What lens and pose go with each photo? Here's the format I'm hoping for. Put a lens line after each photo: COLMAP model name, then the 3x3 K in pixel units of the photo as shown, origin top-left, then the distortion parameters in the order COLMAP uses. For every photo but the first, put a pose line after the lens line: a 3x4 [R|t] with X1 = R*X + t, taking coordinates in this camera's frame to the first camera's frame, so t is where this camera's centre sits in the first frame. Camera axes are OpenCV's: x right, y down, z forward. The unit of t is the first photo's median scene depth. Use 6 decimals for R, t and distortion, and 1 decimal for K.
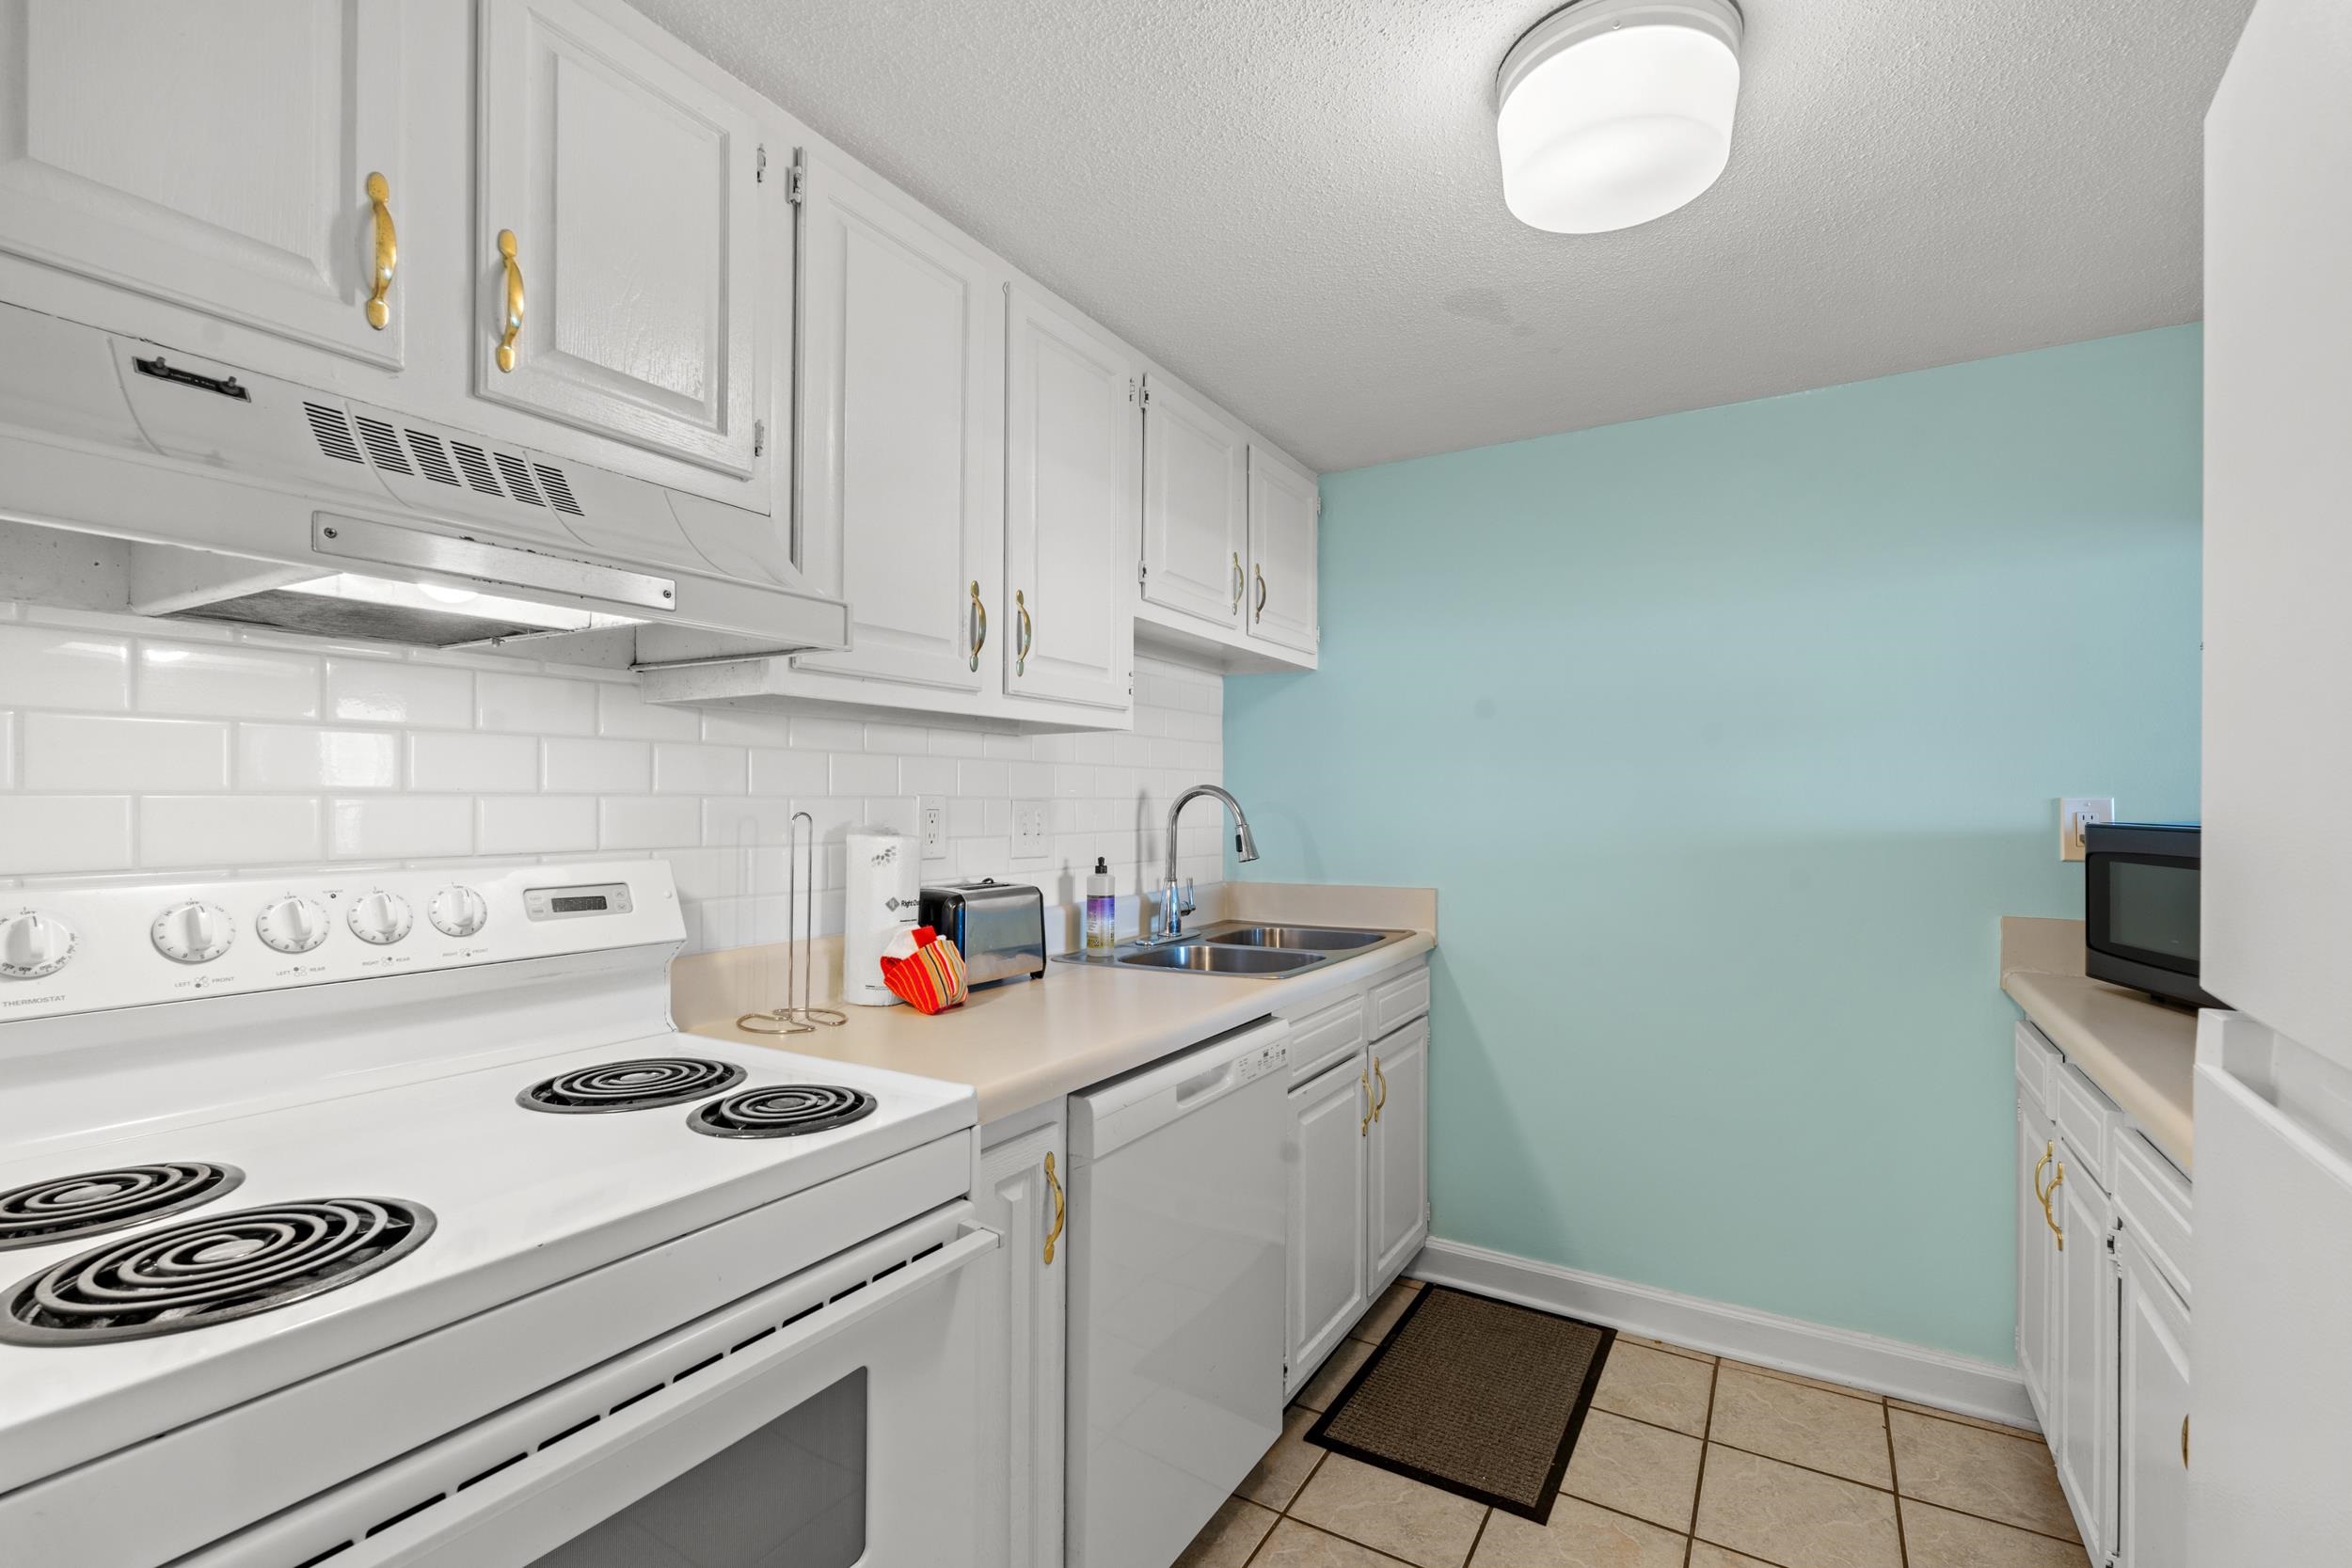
lens RADIAL K [[1032.9, 0, 1171.7], [0, 1032.9, 800.3], [0, 0, 1]] dist [-0.001991, 0.001268]
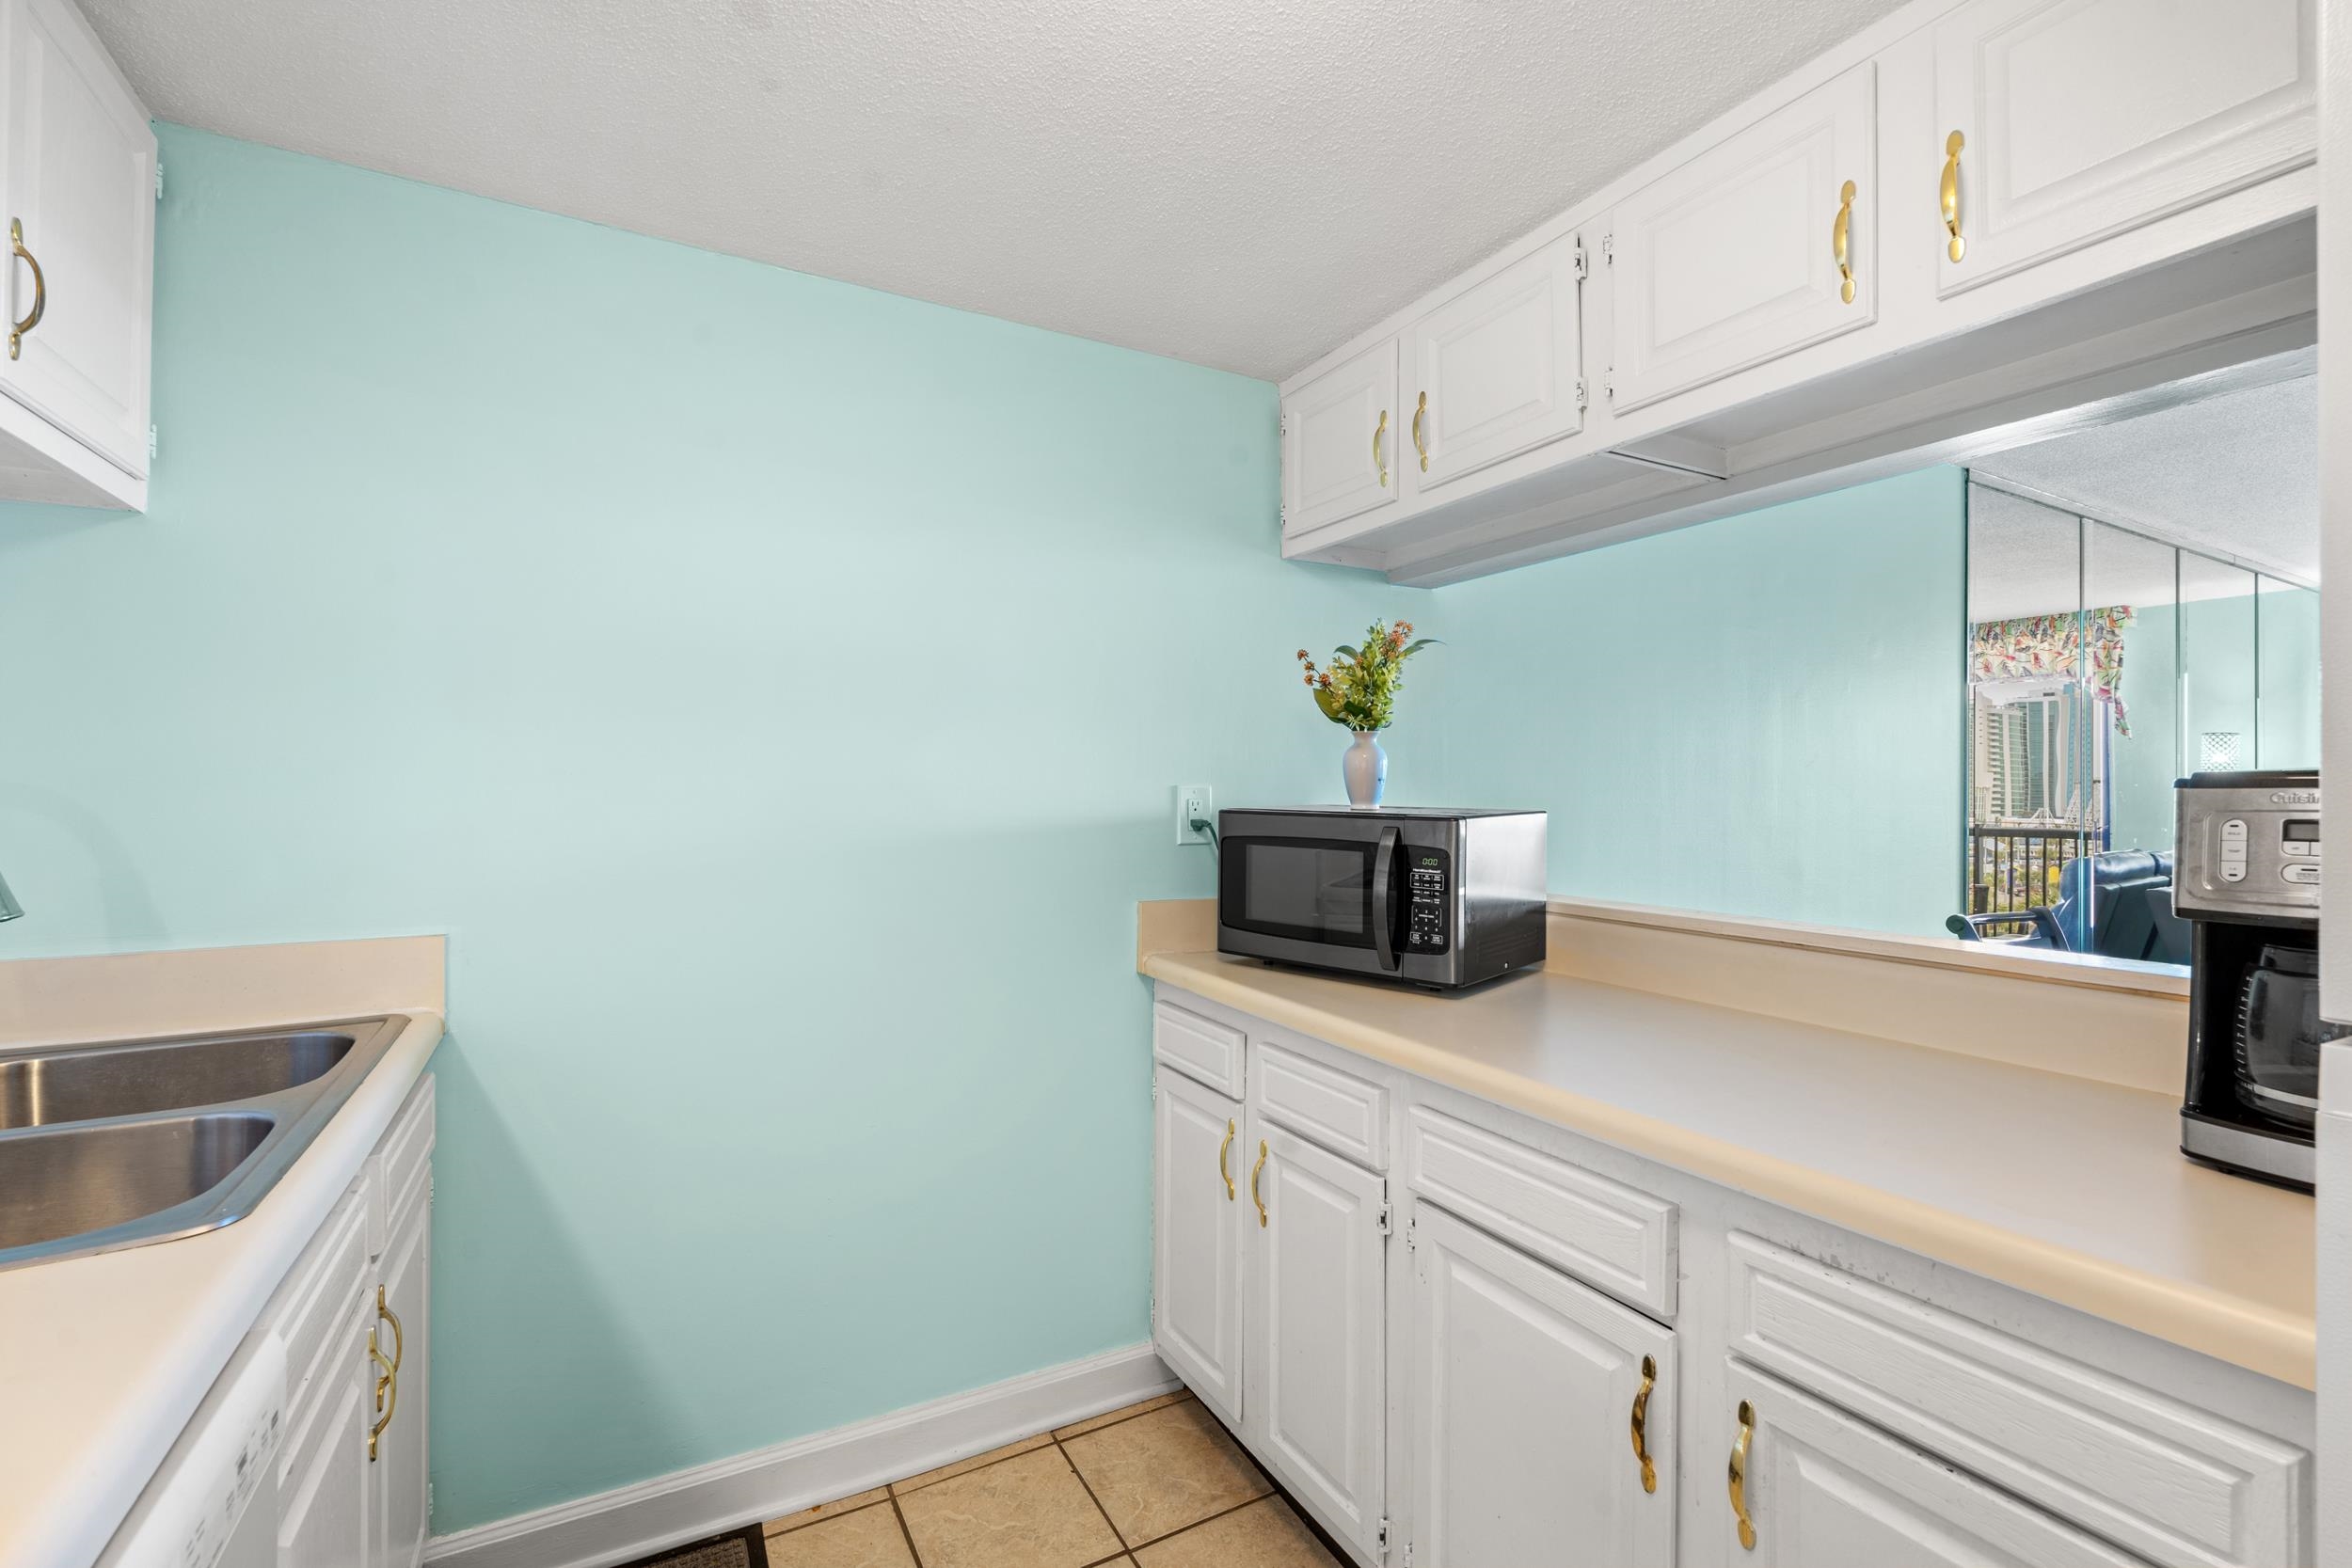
lens RADIAL K [[1032.9, 0, 1184.7], [0, 1032.9, 786.8], [0, 0, 1]] dist [-0.001991, 0.001268]
pose [[0.489762, 0.008038, 0.871819, -0.061414], [-0.006312, 0.999964, -0.005673, 0.004700], [-0.871833, -0.002725, 0.489795, 0.448332]]
